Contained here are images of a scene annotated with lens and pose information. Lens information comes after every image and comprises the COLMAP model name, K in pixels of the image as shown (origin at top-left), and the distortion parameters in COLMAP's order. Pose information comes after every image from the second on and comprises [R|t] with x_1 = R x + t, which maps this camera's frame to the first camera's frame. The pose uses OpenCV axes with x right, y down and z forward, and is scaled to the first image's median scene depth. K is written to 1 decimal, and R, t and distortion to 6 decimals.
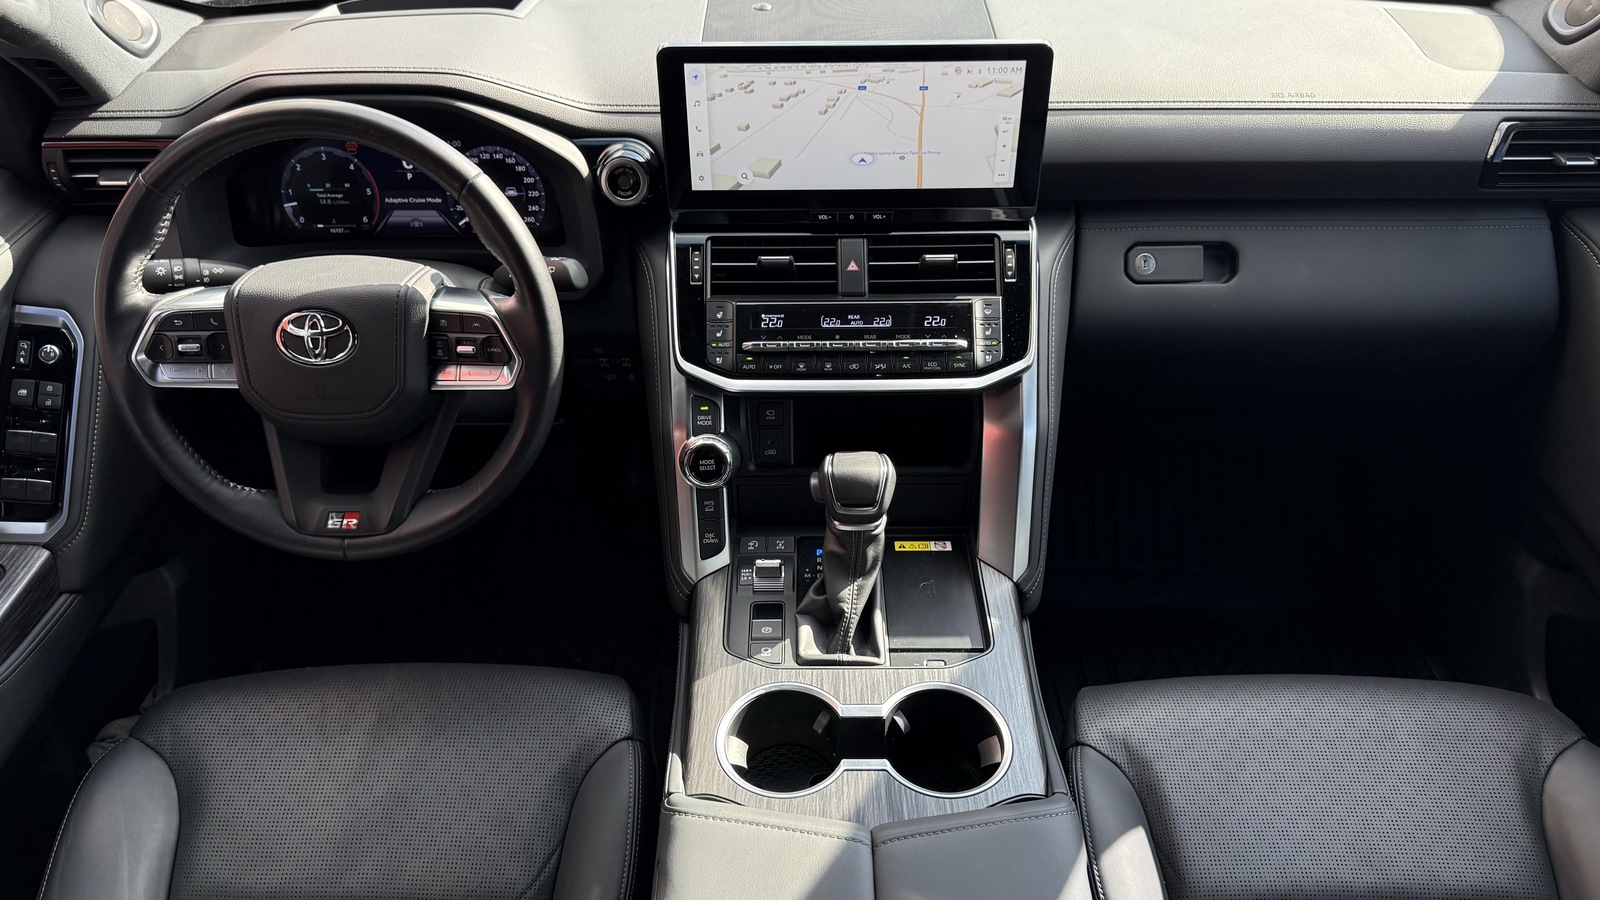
lens RADIAL K [[1122.6, 0, 801.7], [0, 1122.6, 446.2], [0, 0, 1]] dist [0.003995, -0.007526]
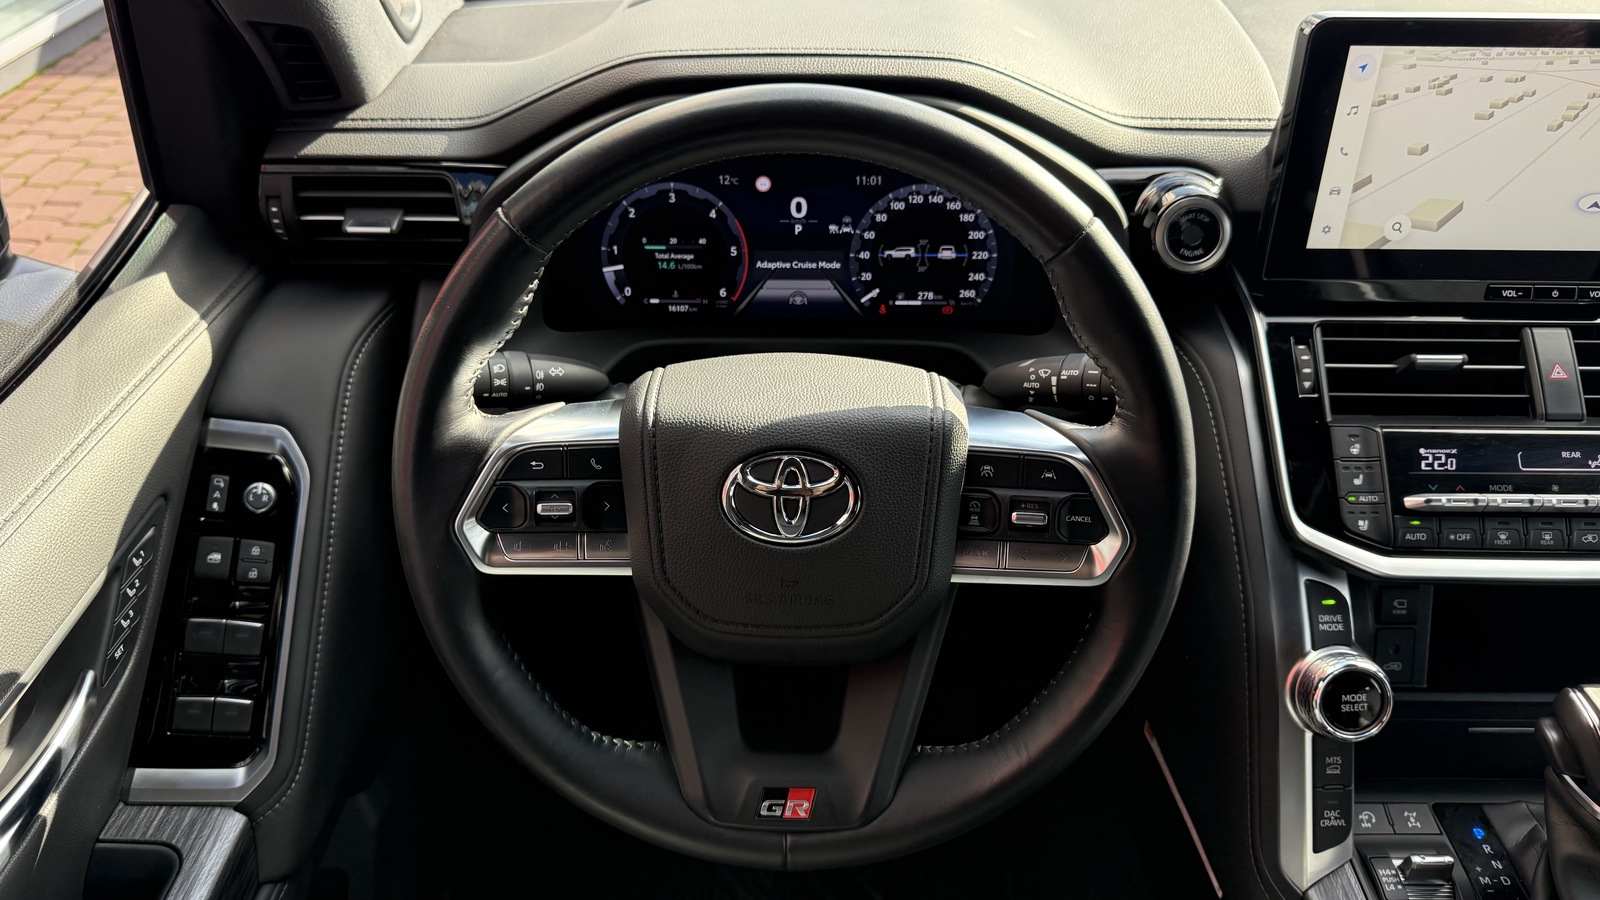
lens RADIAL K [[1109.1, 0, 802.3], [0, 1109.1, 445.0], [0, 0, 1]] dist [0.215420, -0.368727]
pose [[0.999741, 0.011578, -0.019582, -0.357024], [-0.012762, 0.998029, -0.061448, -0.076201], [0.018832, 0.061682, 0.997918, 0.369229]]
